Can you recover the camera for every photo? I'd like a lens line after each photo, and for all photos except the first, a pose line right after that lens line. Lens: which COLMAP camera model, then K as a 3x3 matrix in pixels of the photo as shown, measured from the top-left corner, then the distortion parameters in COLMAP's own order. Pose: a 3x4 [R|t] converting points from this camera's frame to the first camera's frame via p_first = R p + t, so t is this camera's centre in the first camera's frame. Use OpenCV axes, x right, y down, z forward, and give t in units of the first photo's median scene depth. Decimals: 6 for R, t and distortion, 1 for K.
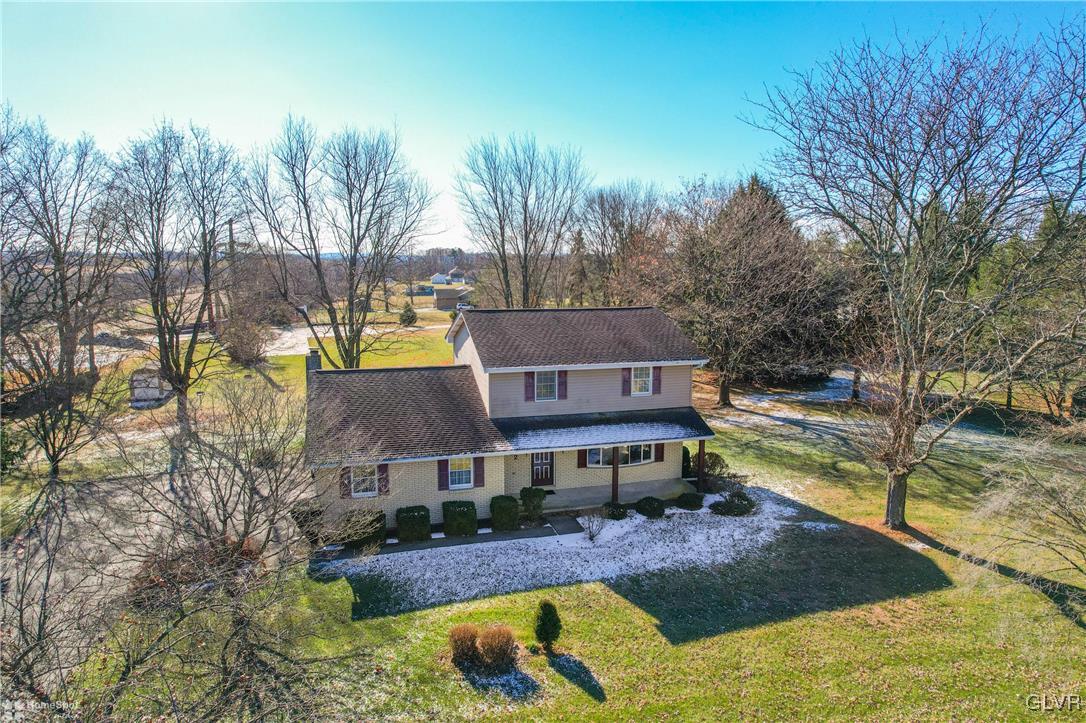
lens RADIAL K [[699.7, 0, 543.7], [0, 699.7, 357.5], [0, 0, 1]] dist [-0.076916, 0.067967]
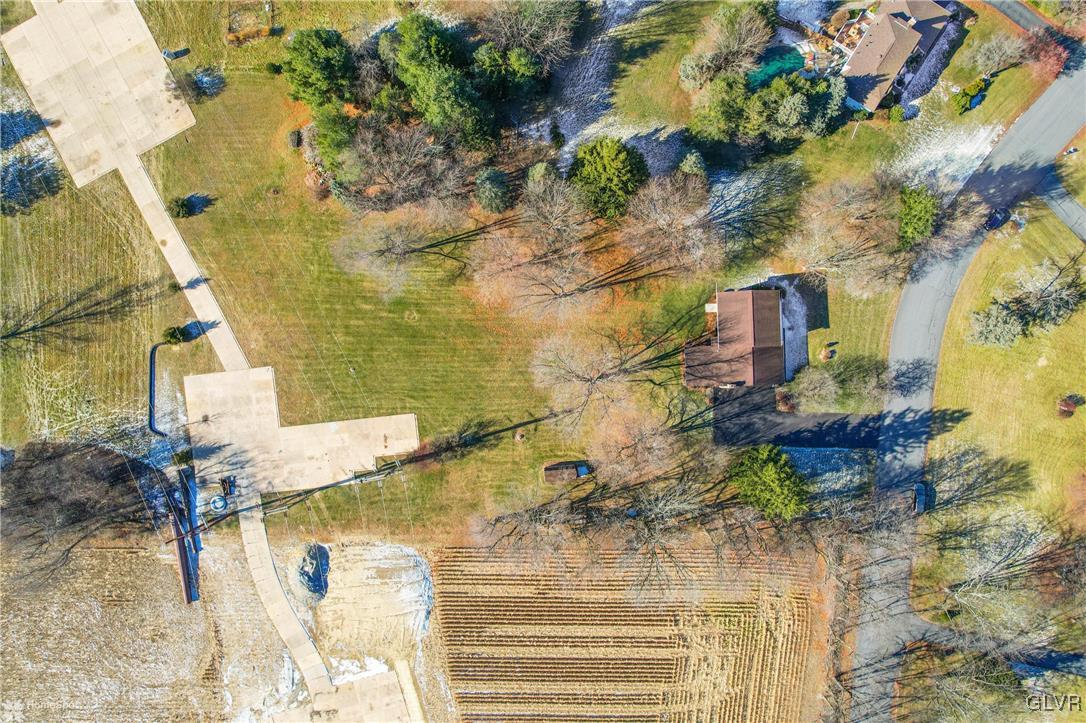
lens RADIAL K [[699.7, 0, 541.8], [0, 699.7, 364.4], [0, 0, 1]] dist [-0.076916, 0.067967]
pose [[0.235719, -0.971821, 0.000336, -0.581501], [0.135863, 0.033296, 0.990168, -4.745203], [-0.962277, -0.233356, 0.139883, 1.888702]]
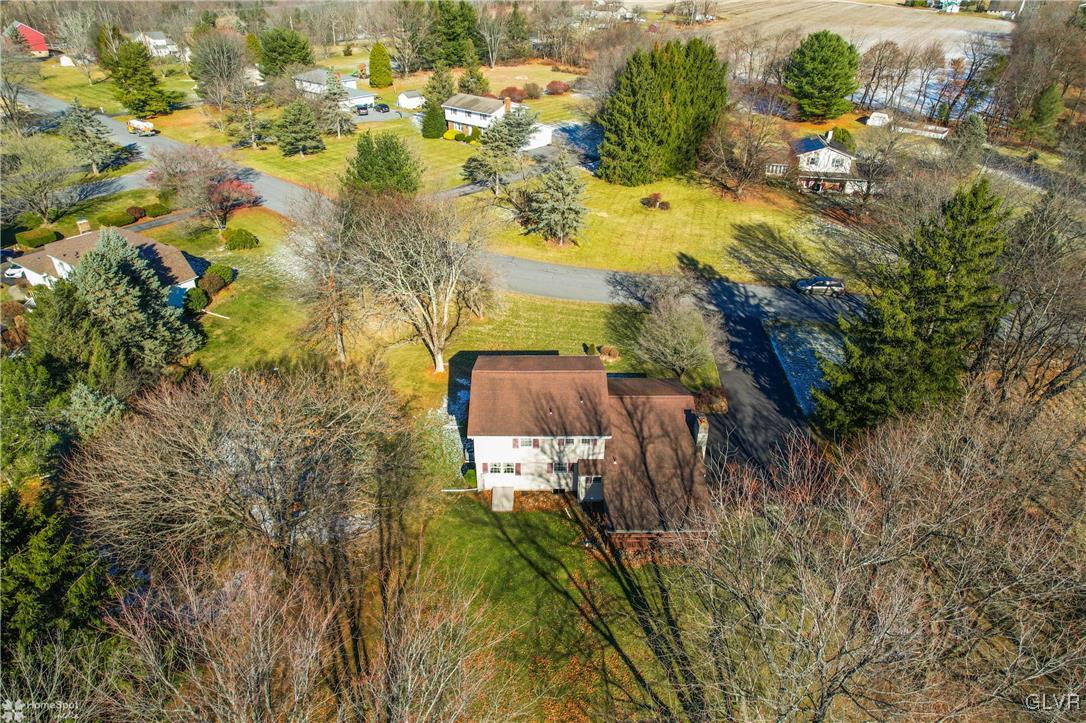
lens RADIAL K [[699.7, 0, 551.4], [0, 699.7, 368.0], [0, 0, 1]] dist [-0.076916, 0.067967]
pose [[-0.966619, -0.126031, 0.223079, -0.430528], [0.045093, 0.773389, 0.632326, -1.336877], [-0.252220, 0.621277, -0.741889, 2.682155]]
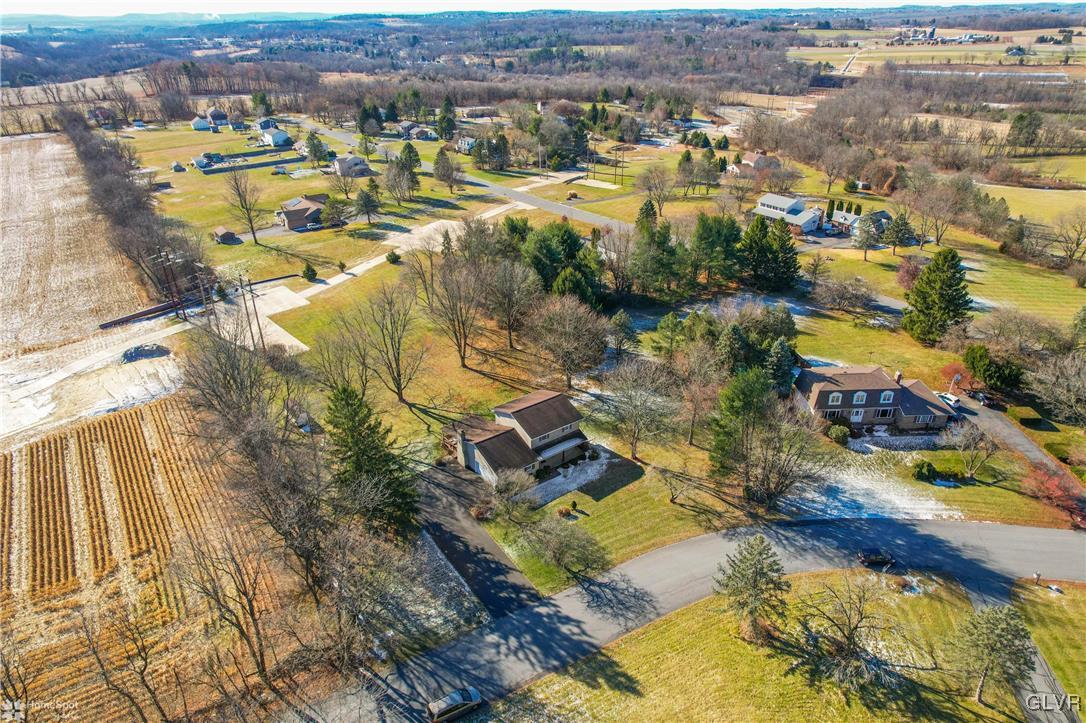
lens RADIAL K [[699.7, 0, 548.9], [0, 699.7, 361.4], [0, 0, 1]] dist [-0.076916, 0.067967]
pose [[0.931129, -0.168884, 0.323230, -1.161832], [0.055910, 0.941940, 0.331094, -1.639595], [-0.360380, -0.290220, 0.886509, -2.253452]]
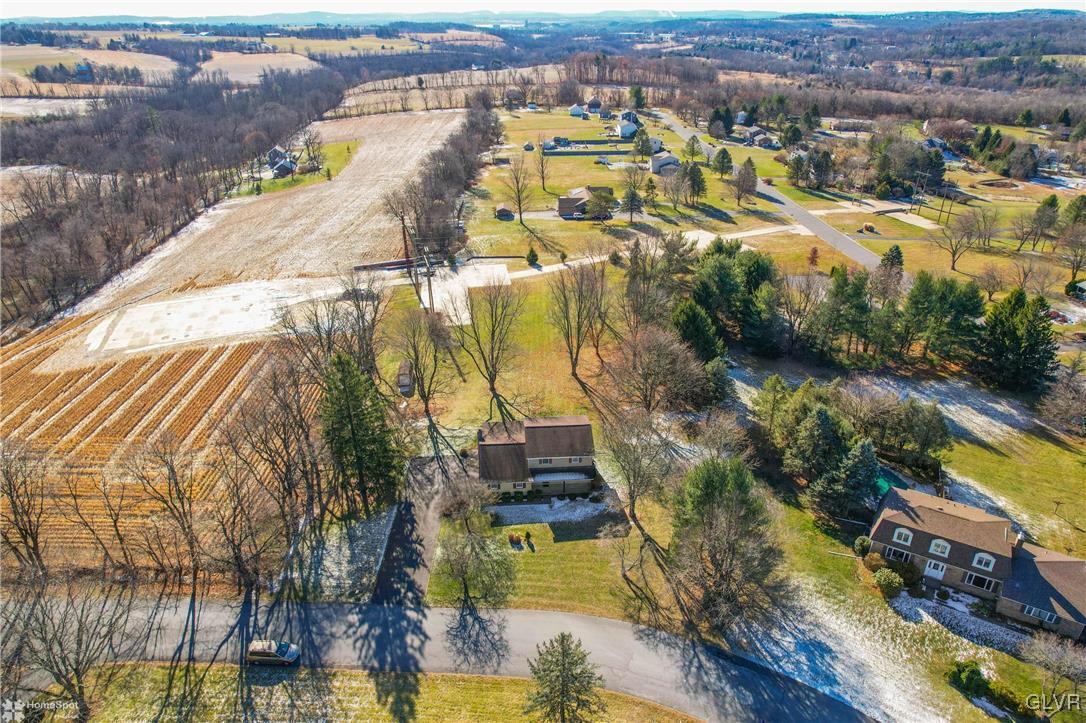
lens RADIAL K [[699.7, 0, 545.3], [0, 699.7, 365.1], [0, 0, 1]] dist [-0.076916, 0.067967]
pose [[0.978437, 0.091045, -0.185399, 0.652690], [-0.025606, 0.944151, 0.328516, -1.675144], [0.204954, -0.316684, 0.926124, -2.231363]]
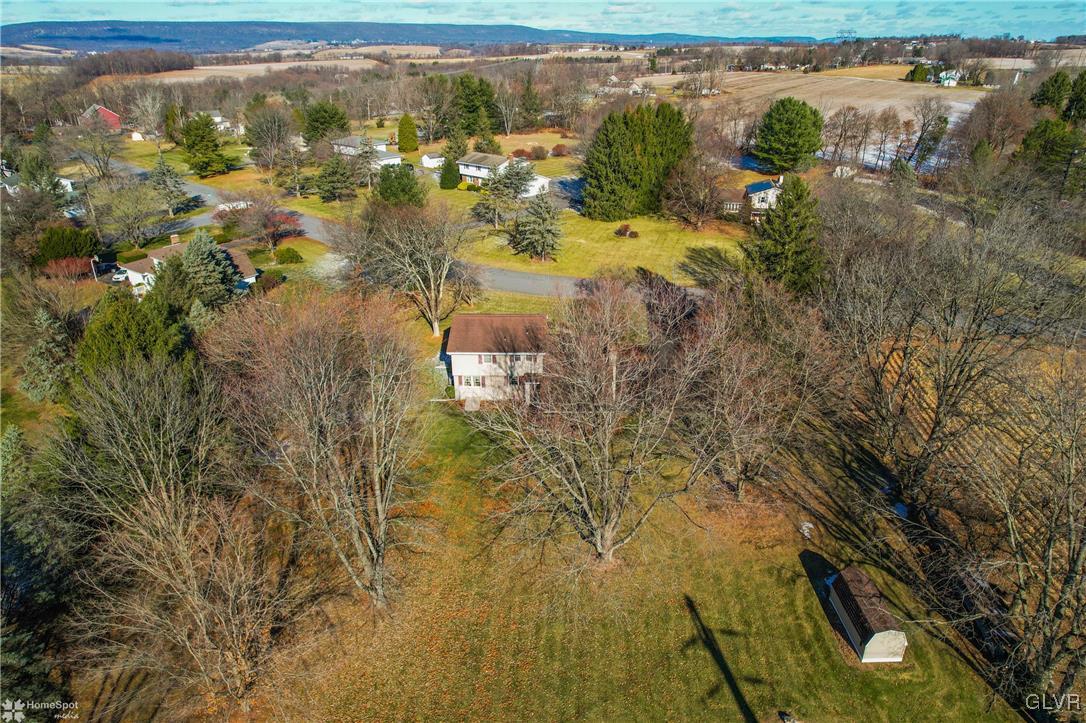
lens RADIAL K [[699.7, 0, 548.5], [0, 699.7, 368.0], [0, 0, 1]] dist [-0.076916, 0.067967]
pose [[-0.956058, -0.106040, 0.273329, -0.910787], [0.065542, 0.831397, 0.551800, -1.440499], [-0.285758, 0.545467, -0.787914, 3.465829]]
